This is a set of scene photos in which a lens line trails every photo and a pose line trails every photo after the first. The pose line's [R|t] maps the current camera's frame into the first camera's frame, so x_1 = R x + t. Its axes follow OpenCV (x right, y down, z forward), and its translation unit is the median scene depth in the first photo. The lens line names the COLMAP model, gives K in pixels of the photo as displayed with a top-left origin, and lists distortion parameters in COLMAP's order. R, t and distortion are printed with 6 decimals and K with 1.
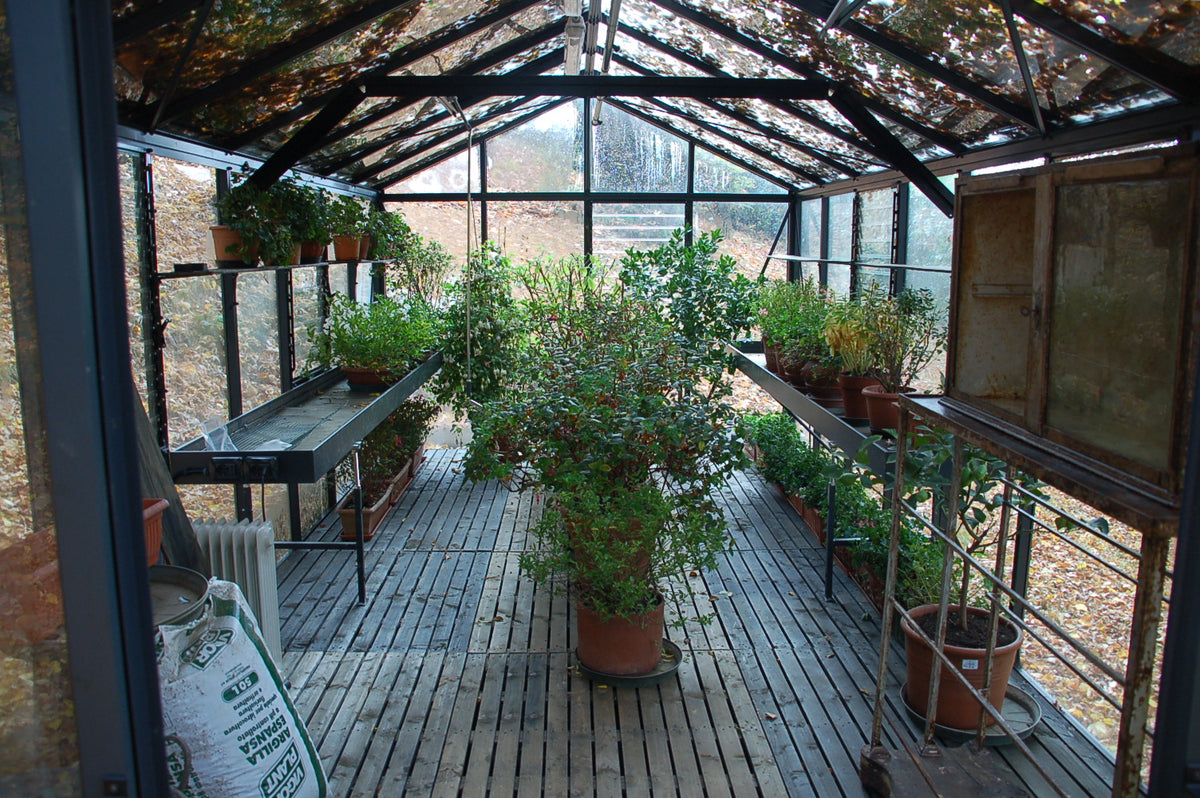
lens RADIAL K [[876.6, 0, 600.0], [0, 876.6, 399.0], [0, 0, 1]] dist [-0.082946, 0.001803]
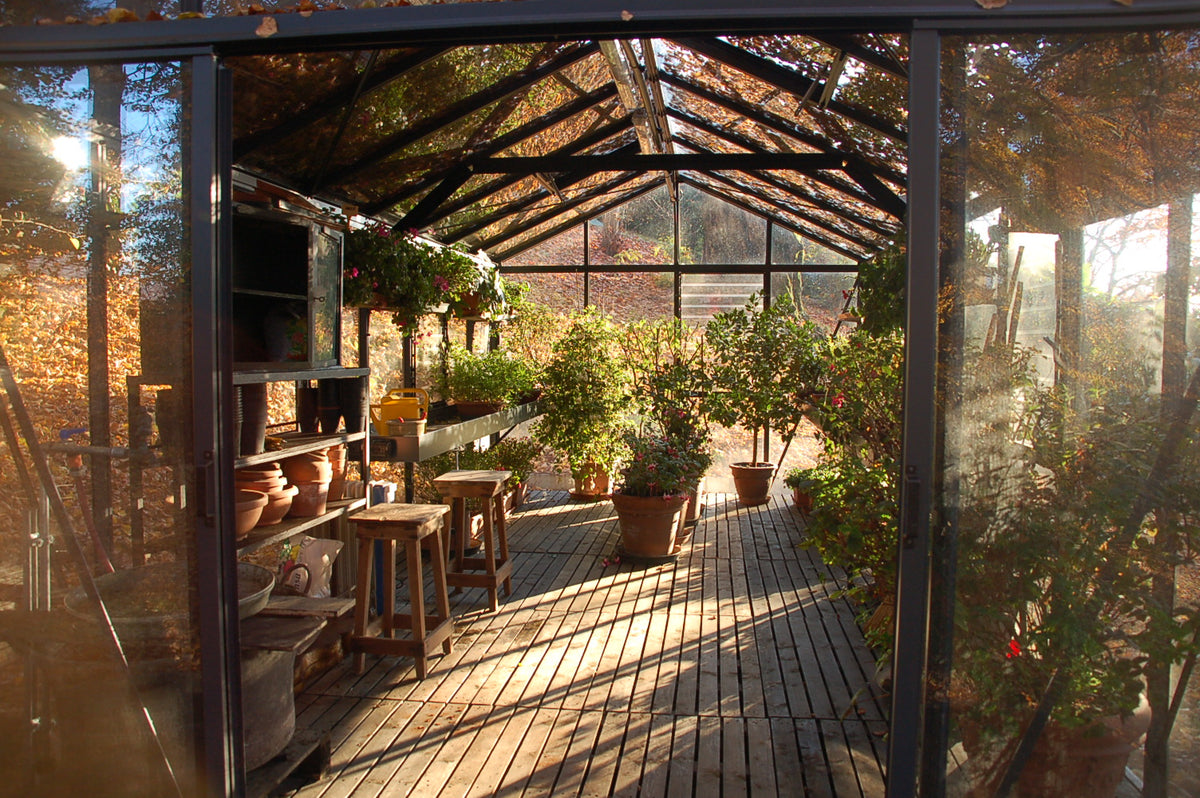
lens RADIAL K [[876.6, 0, 600.0], [0, 876.6, 399.0], [0, 0, 1]] dist [-0.082946, 0.001803]
pose [[0.988683, 0.018932, -0.148823, 0.066902], [-0.035326, 0.993491, -0.108295, 0.073510], [0.145804, 0.112327, 0.982916, -0.131668]]
